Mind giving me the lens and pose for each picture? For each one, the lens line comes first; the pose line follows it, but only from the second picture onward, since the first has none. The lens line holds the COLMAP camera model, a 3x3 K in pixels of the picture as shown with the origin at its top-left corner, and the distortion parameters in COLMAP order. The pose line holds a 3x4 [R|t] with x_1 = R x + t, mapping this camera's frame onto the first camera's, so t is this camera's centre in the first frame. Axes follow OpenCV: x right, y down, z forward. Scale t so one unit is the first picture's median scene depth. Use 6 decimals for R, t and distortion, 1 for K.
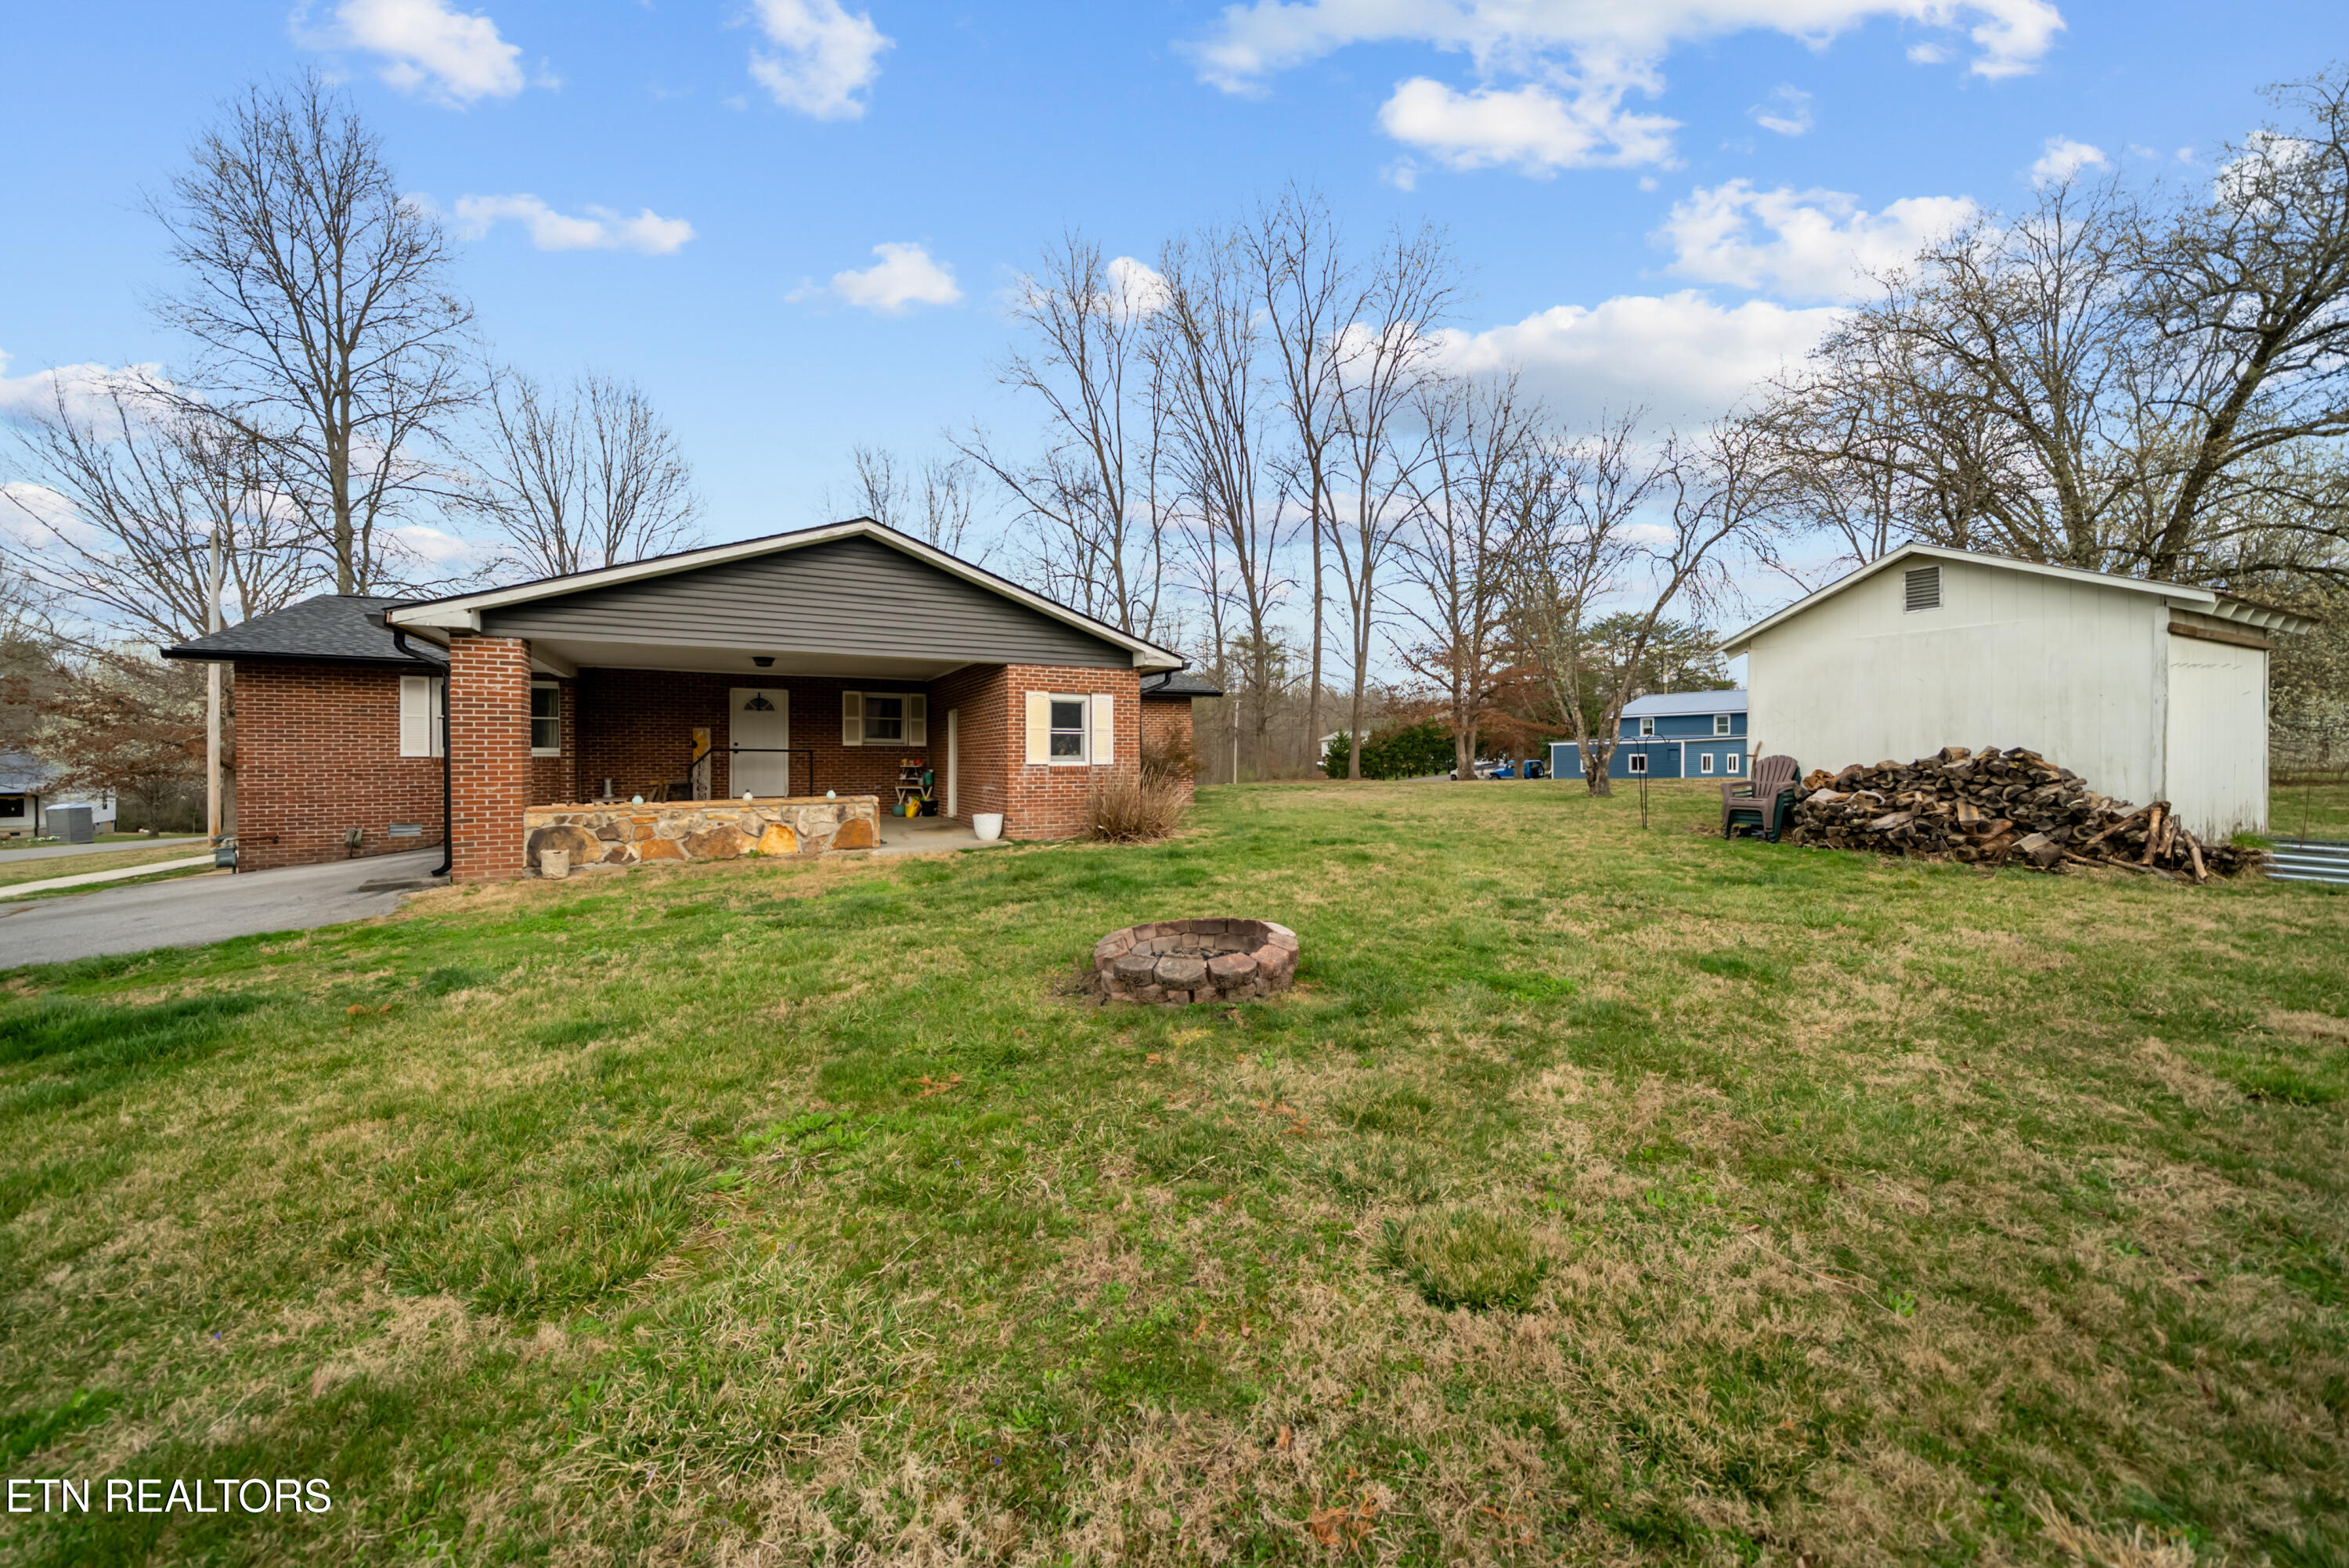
lens RADIAL K [[812.3, 0, 1174.5], [0, 812.3, 784.0], [0, 0, 1]] dist [-0.000528, -0.001476]
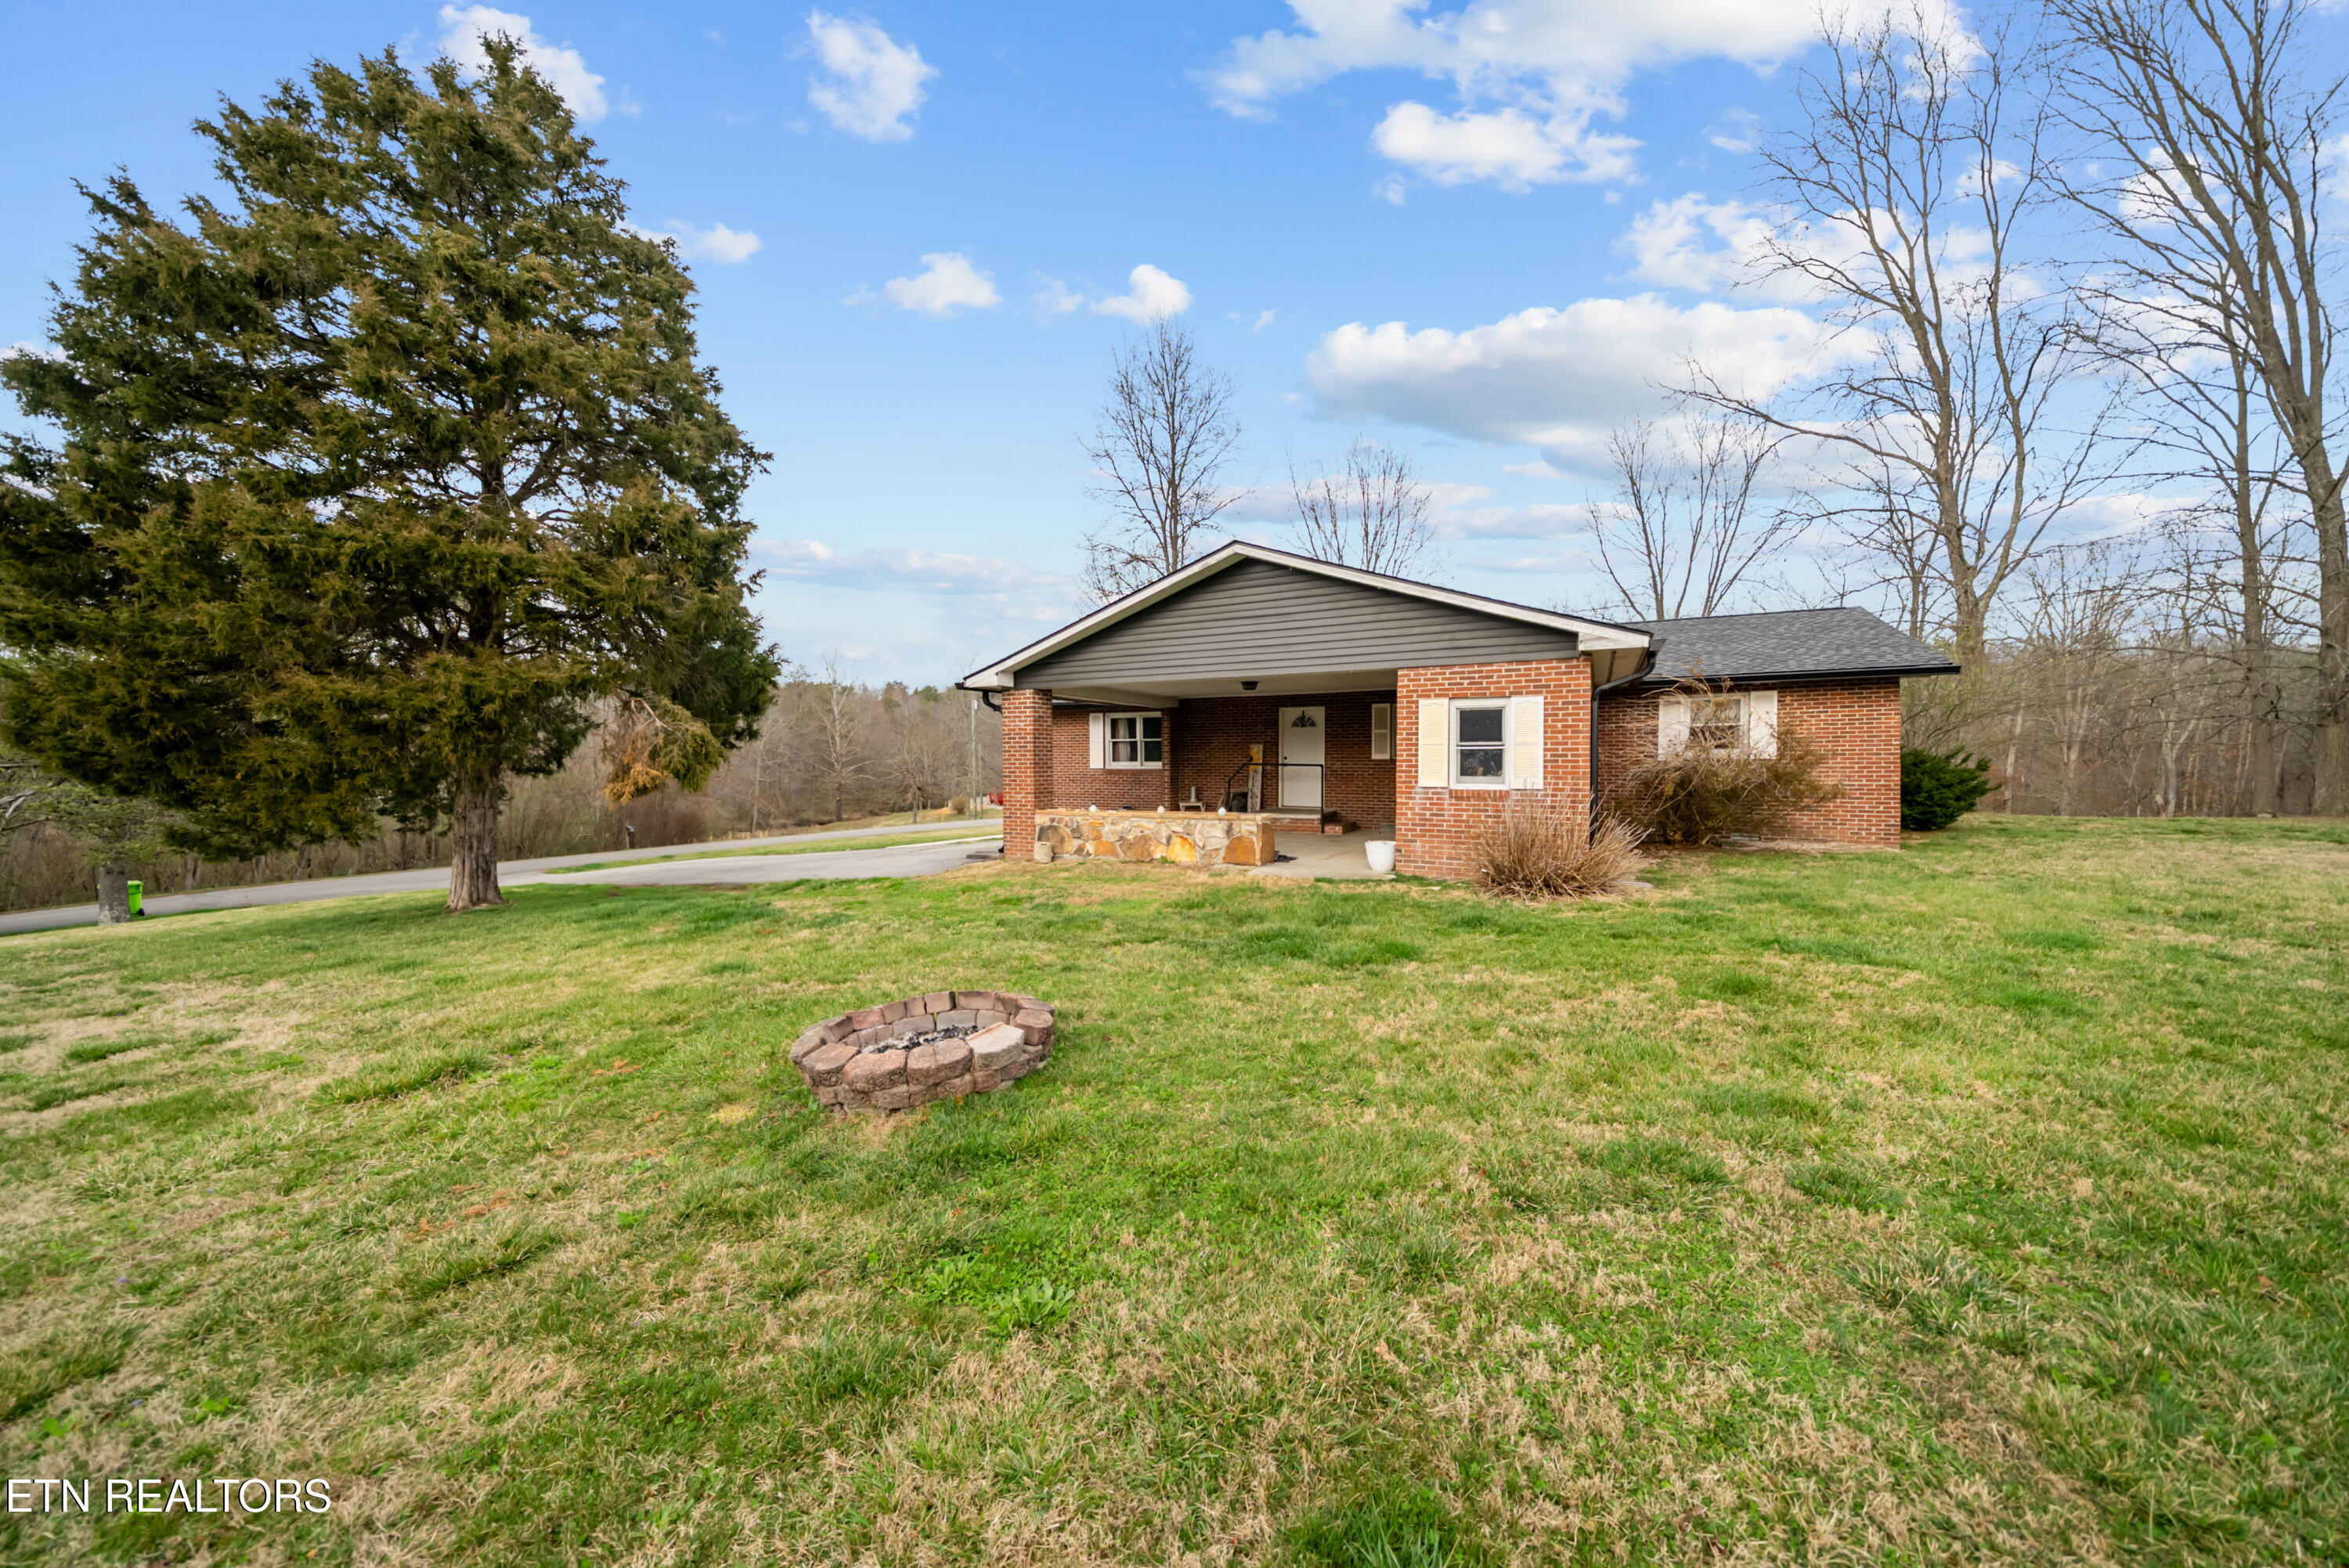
lens RADIAL K [[812.3, 0, 1174.5], [0, 812.3, 784.0], [0, 0, 1]] dist [-0.000528, -0.001476]
pose [[0.565015, 0.026536, -0.824654, 0.355664], [-0.028103, 0.999522, 0.012908, -0.029603], [0.824602, 0.015882, 0.565490, 0.307673]]
